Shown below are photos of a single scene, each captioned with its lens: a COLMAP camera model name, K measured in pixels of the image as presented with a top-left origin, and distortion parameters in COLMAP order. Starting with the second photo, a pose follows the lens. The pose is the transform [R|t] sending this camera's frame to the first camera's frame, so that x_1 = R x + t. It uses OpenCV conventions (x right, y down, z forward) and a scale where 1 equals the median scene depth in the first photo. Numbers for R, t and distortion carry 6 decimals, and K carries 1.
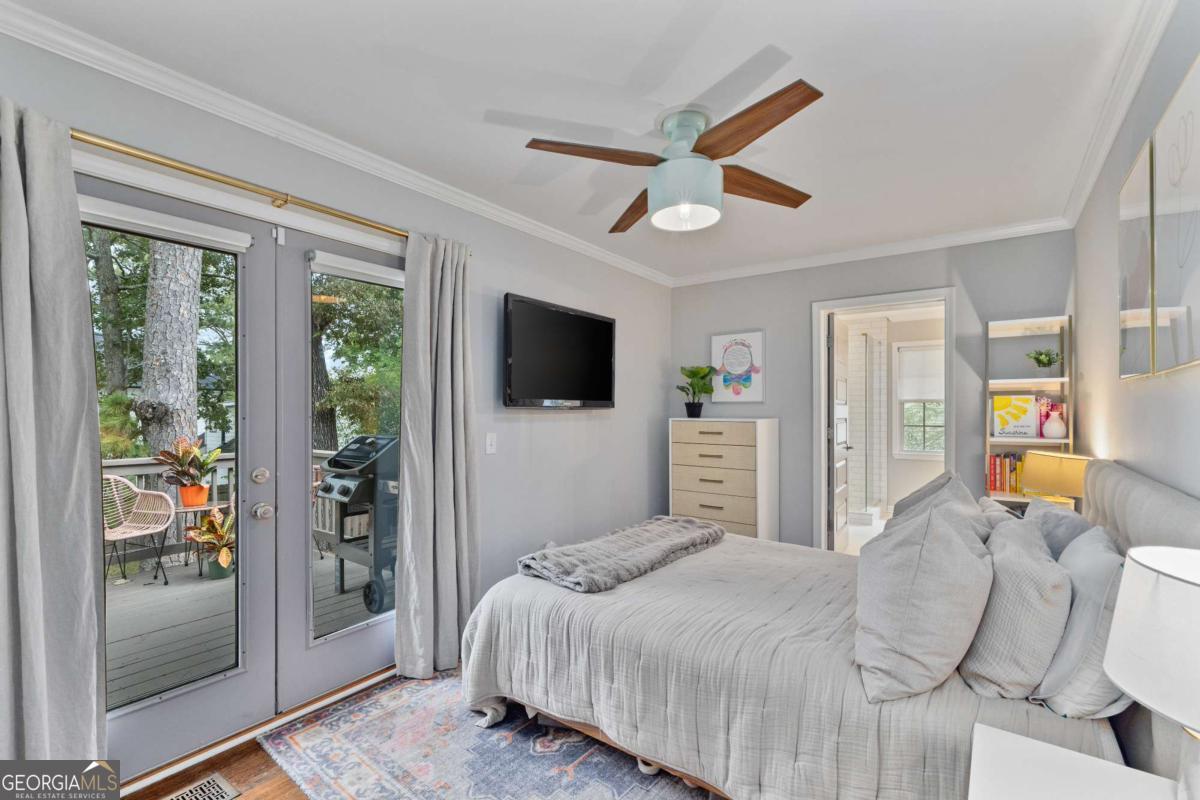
lens RADIAL K [[544.0, 0, 599.0], [0, 544.0, 411.8], [0, 0, 1]] dist [0.006760, -0.000981]
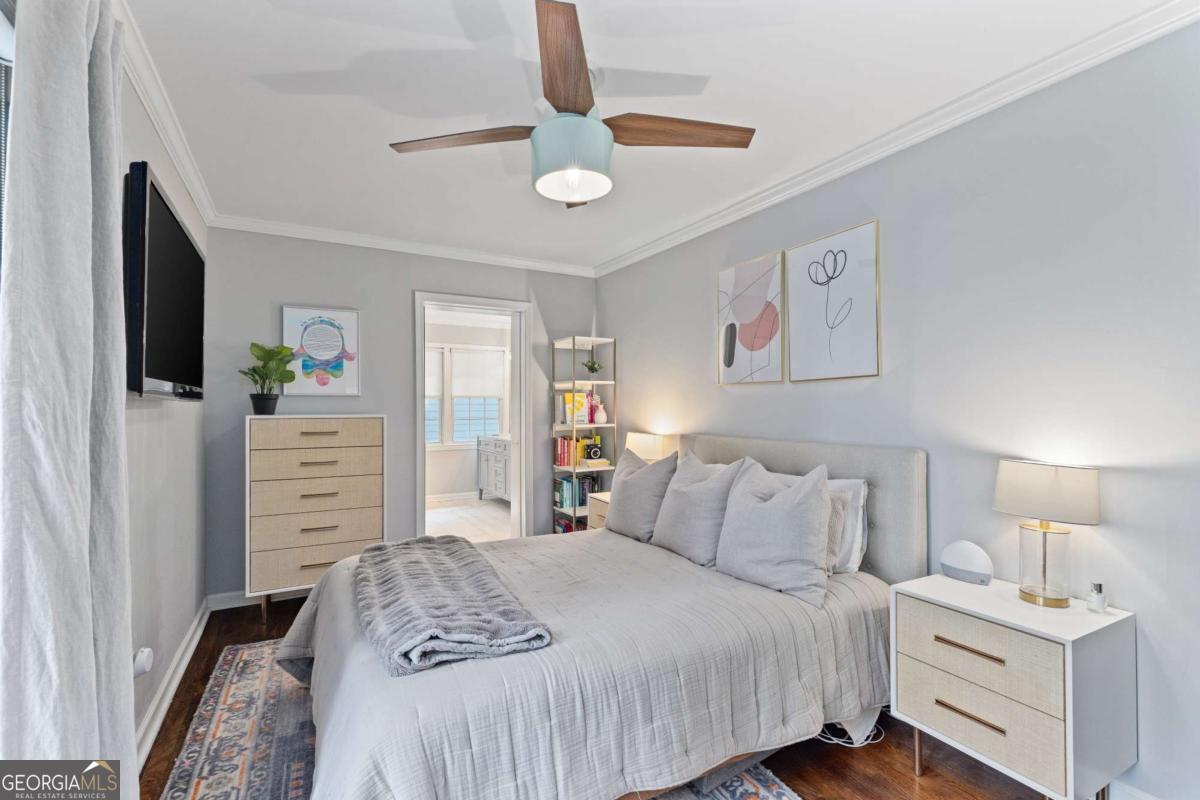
lens RADIAL K [[544.0, 0, 605.1], [0, 544.0, 402.8], [0, 0, 1]] dist [0.006760, -0.000981]
pose [[0.409634, 0.005984, 0.912231, -0.312452], [0.006033, 0.999939, -0.009268, 0.004541], [-0.912230, 0.009300, 0.409572, 0.289075]]
